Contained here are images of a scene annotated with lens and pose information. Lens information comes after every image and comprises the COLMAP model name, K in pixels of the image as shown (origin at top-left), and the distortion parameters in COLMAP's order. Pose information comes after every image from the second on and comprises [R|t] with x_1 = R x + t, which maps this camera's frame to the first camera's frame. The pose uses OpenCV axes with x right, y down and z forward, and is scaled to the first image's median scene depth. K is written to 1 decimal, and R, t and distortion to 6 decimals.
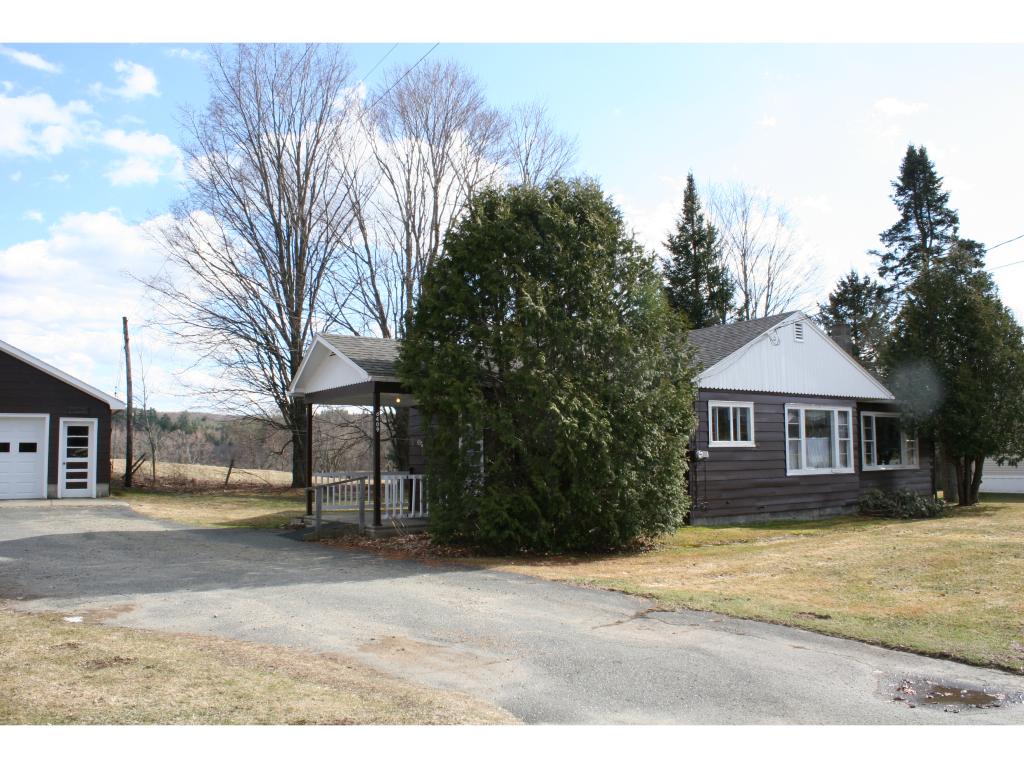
lens RADIAL K [[899.7, 0, 510.1], [0, 899.7, 430.0], [0, 0, 1]] dist [-0.230595, 0.277587]
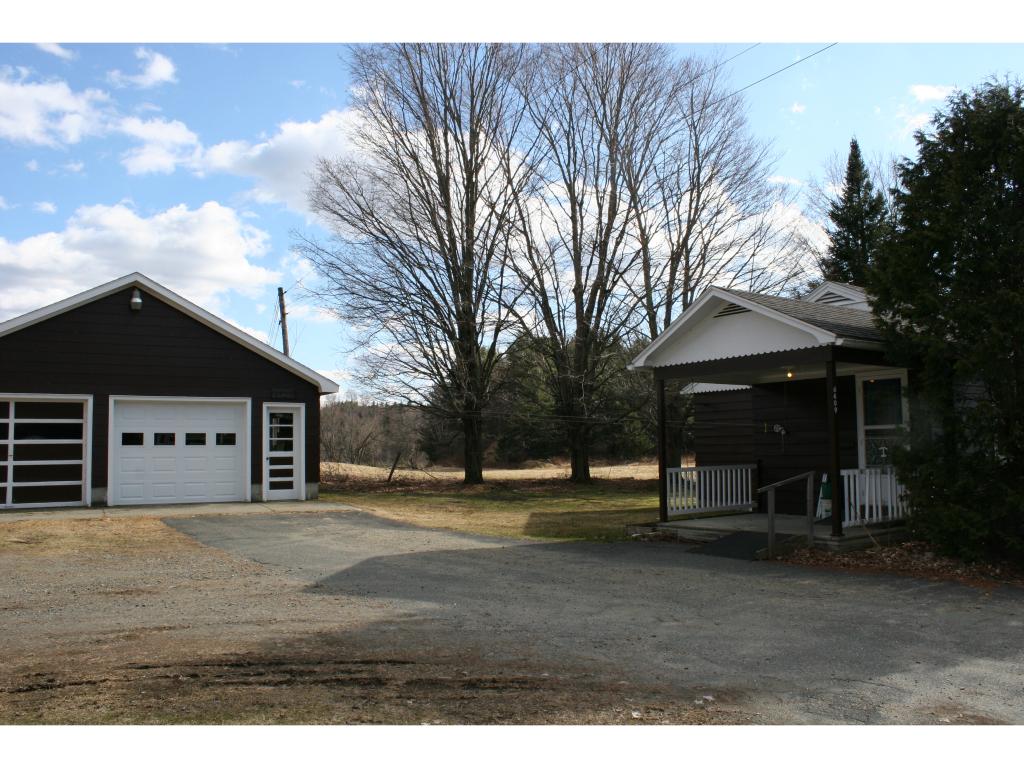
lens RADIAL K [[899.7, 0, 510.1], [0, 899.7, 430.0], [0, 0, 1]] dist [-0.230595, 0.277587]
pose [[0.999968, -0.008021, 0.000380, -0.179254], [0.008018, 0.999931, 0.008536, 0.003991], [-0.000448, -0.008532, 0.999963, 0.100933]]
